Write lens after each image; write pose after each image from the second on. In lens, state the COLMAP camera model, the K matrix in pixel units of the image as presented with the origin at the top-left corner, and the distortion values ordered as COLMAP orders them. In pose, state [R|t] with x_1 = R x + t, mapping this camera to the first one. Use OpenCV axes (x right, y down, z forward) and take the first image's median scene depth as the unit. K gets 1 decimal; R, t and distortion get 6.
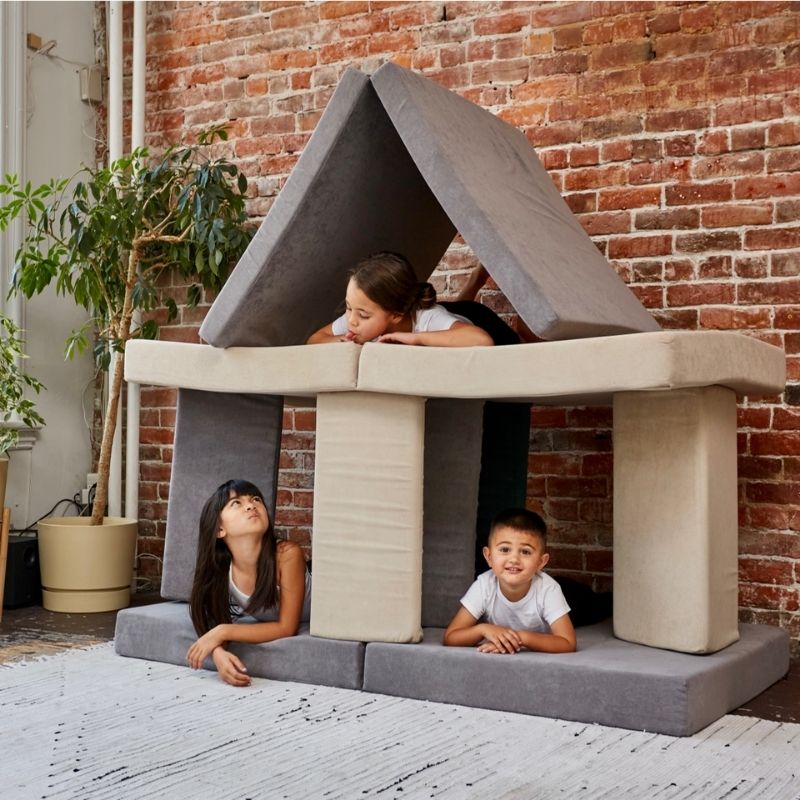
lens RADIAL K [[1284.0, 0, 445.5], [0, 1284.0, 384.2], [0, 0, 1]] dist [0.005180, 0.075224]
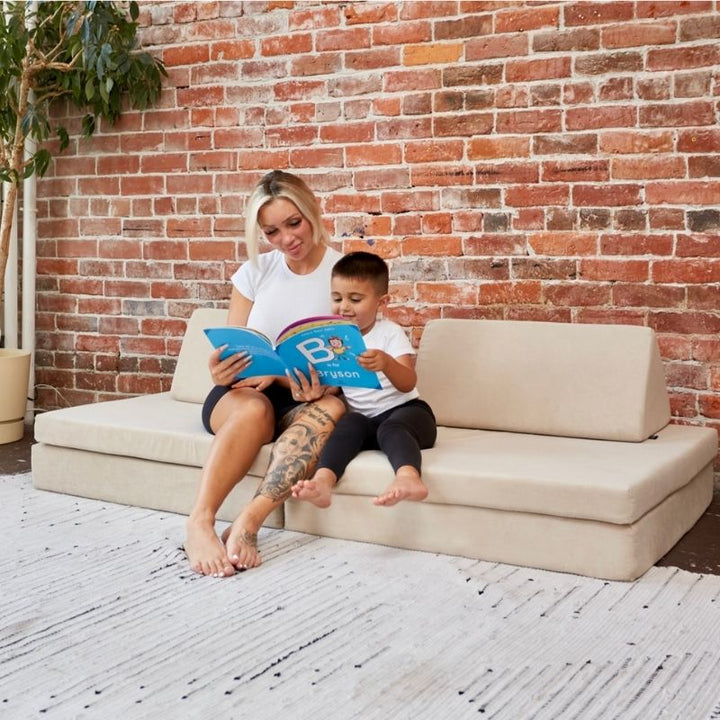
lens RADIAL K [[1155.6, 0, 400.9], [0, 1155.6, 345.8], [0, 0, 1]] dist [0.005180, 0.075224]
pose [[0.998939, -0.008204, 0.045317, 0.006813], [0.003192, 0.993974, 0.109573, 0.005073], [-0.045943, -0.109313, 0.992945, 0.118877]]
